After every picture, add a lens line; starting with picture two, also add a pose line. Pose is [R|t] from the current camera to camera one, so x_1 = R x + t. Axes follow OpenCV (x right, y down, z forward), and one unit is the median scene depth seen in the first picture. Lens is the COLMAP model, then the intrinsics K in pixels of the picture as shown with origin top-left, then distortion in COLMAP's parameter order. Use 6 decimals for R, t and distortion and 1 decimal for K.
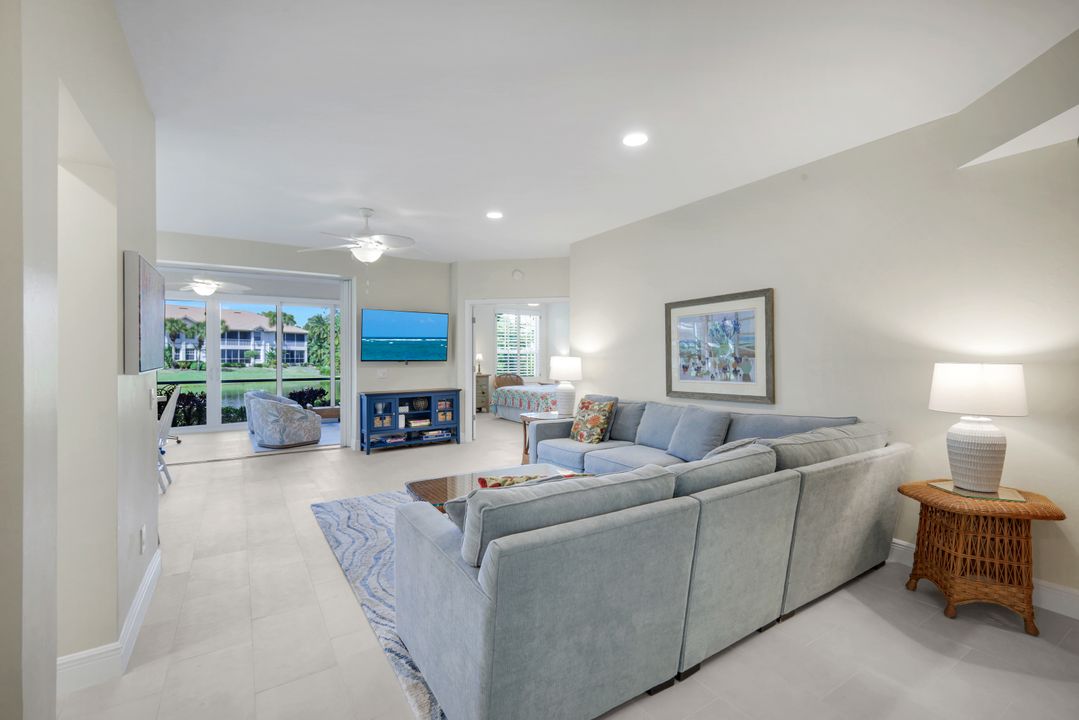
lens RADIAL K [[447.8, 0, 525.4], [0, 447.8, 355.7], [0, 0, 1]] dist [0.002356, 0.000187]
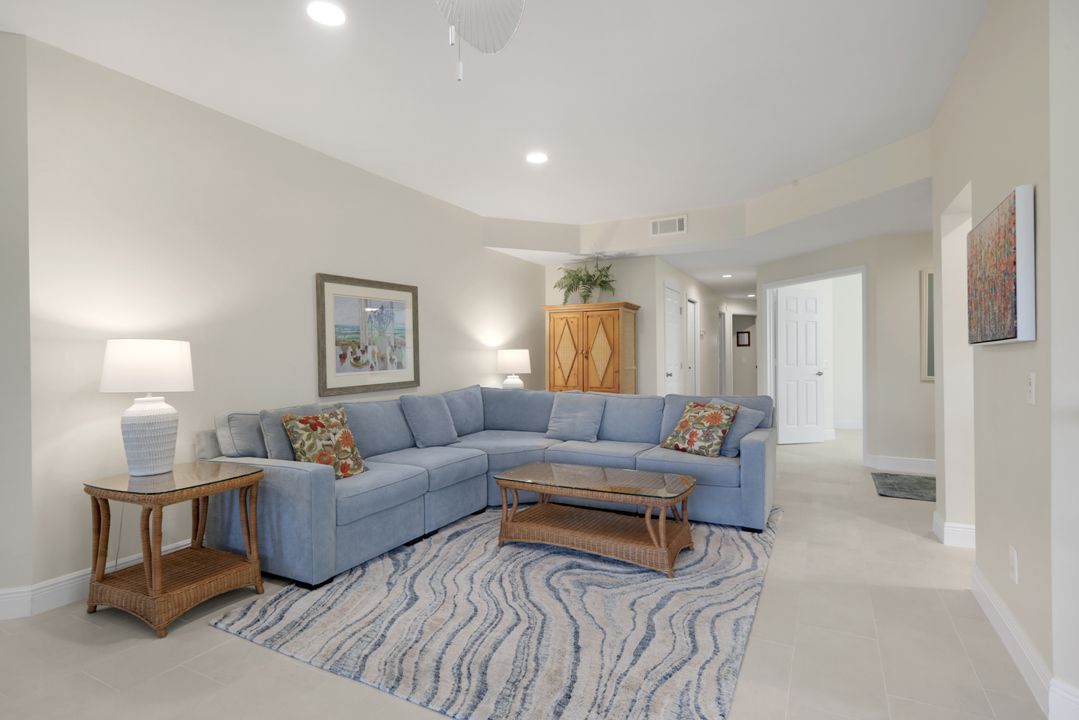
lens RADIAL K [[538.5, 0, 541.3], [0, 538.5, 352.1], [0, 0, 1]] dist [0.003942, 0.000533]
pose [[-0.492776, 0.003935, 0.870147, -0.738394], [0.000303, 0.999990, -0.004351, 0.022280], [-0.870156, -0.001881, -0.492773, 1.258045]]
